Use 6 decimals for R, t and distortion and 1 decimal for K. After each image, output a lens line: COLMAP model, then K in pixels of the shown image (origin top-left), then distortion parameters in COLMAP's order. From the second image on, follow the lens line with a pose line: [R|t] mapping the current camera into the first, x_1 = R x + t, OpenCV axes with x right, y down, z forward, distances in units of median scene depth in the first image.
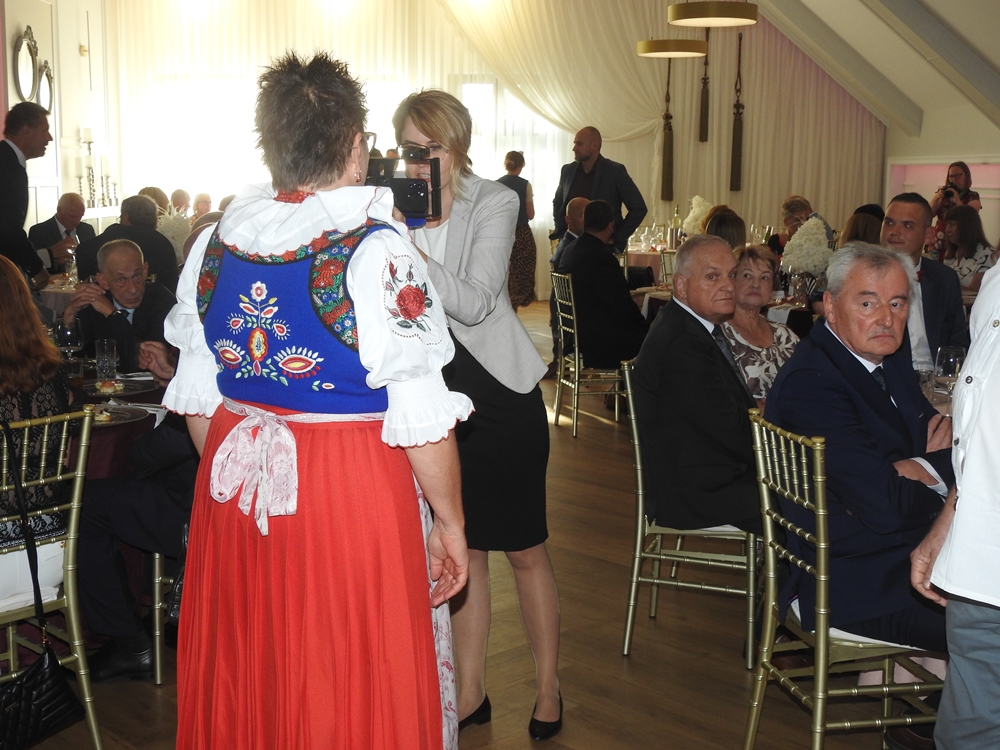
lens RADIAL K [[1359.0, 0, 500.3], [0, 1359.0, 374.4], [0, 0, 1]] dist [0.015558, 0.000000]
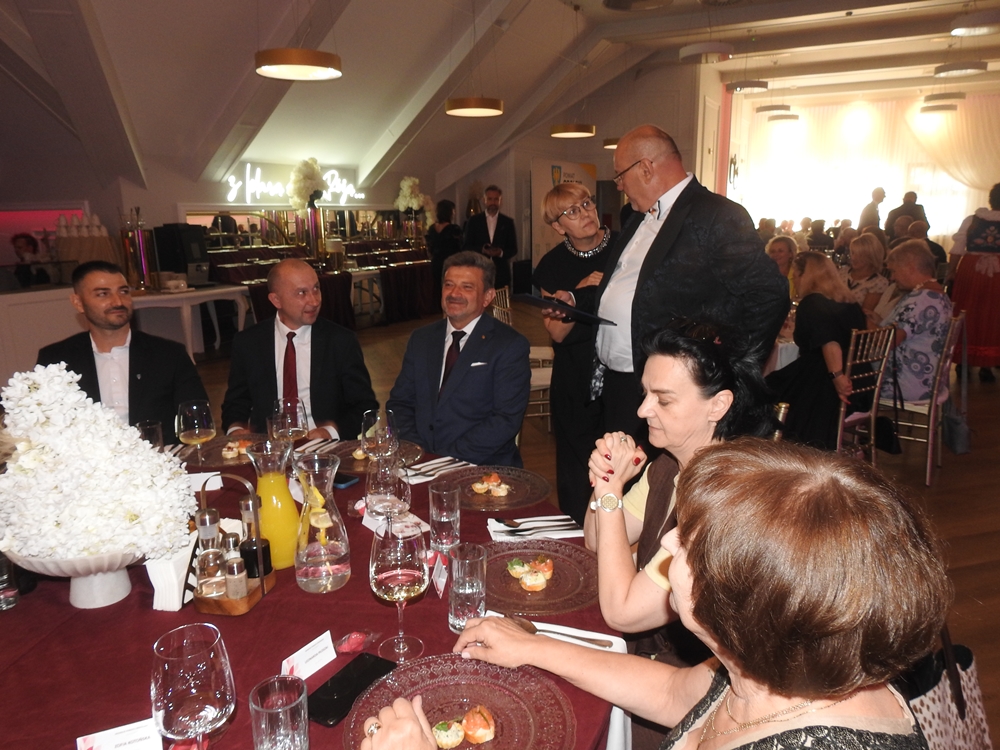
lens RADIAL K [[700.1, 0, 502.4], [0, 700.1, 375.2], [0, 0, 1]] dist [0.004365, 0.003705]
pose [[0.892934, 0.092660, -0.440549, -0.096097], [-0.057027, 0.993987, 0.093477, 0.053683], [0.446562, -0.058345, 0.892848, -0.337555]]
